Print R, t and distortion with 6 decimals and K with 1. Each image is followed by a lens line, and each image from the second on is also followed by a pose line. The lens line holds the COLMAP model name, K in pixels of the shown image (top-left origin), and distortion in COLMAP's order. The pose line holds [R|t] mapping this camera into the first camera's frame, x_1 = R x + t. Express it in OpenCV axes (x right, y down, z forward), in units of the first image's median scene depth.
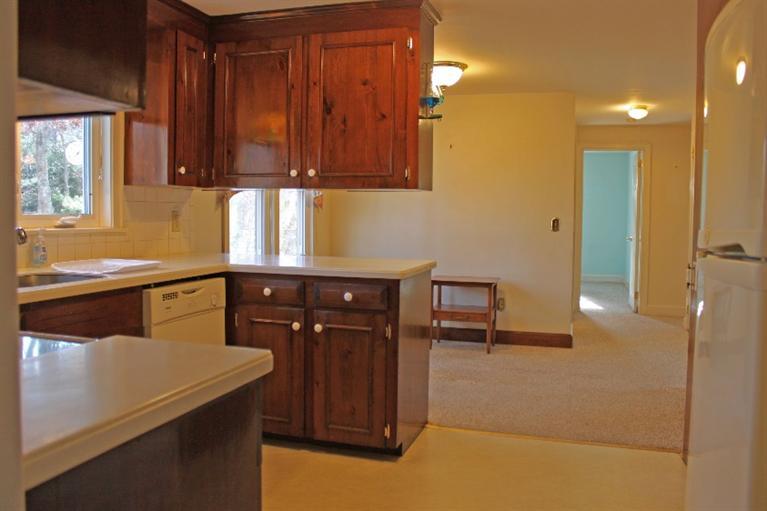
lens RADIAL K [[641.2, 0, 383.4], [0, 641.2, 255.0], [0, 0, 1]] dist [-0.153446, 0.105598]
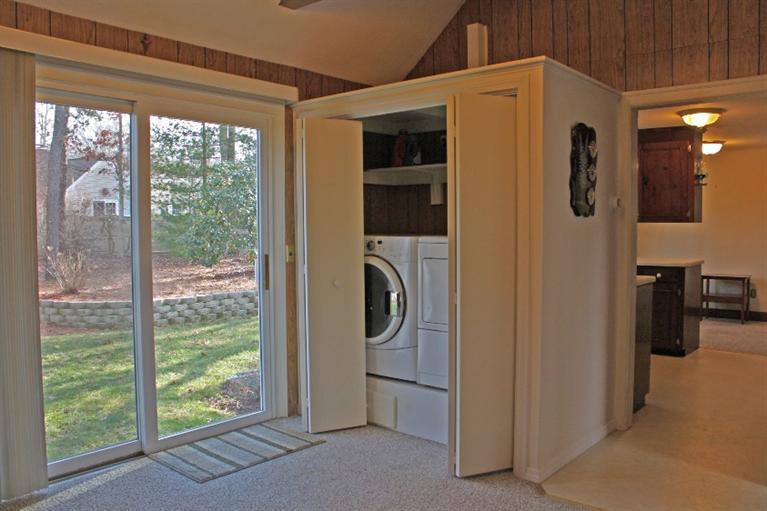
lens RADIAL K [[641.2, 0, 381.1], [0, 641.2, 257.4], [0, 0, 1]] dist [-0.153446, 0.105598]
pose [[0.918893, 0.002930, -0.394496, -0.075336], [-0.008775, 0.999877, -0.013014, 0.036386], [0.394409, 0.015420, 0.918806, -1.099349]]
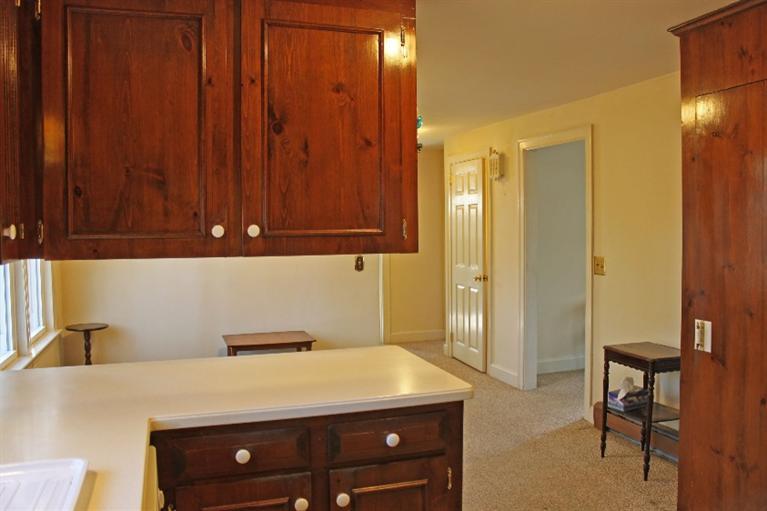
lens RADIAL K [[641.2, 0, 384.6], [0, 641.2, 250.3], [0, 0, 1]] dist [-0.153446, 0.105598]
pose [[0.800737, -0.044890, 0.597332, -0.371772], [0.057113, 0.998367, -0.001532, -0.103413], [-0.596287, 0.035342, 0.801993, 0.456512]]
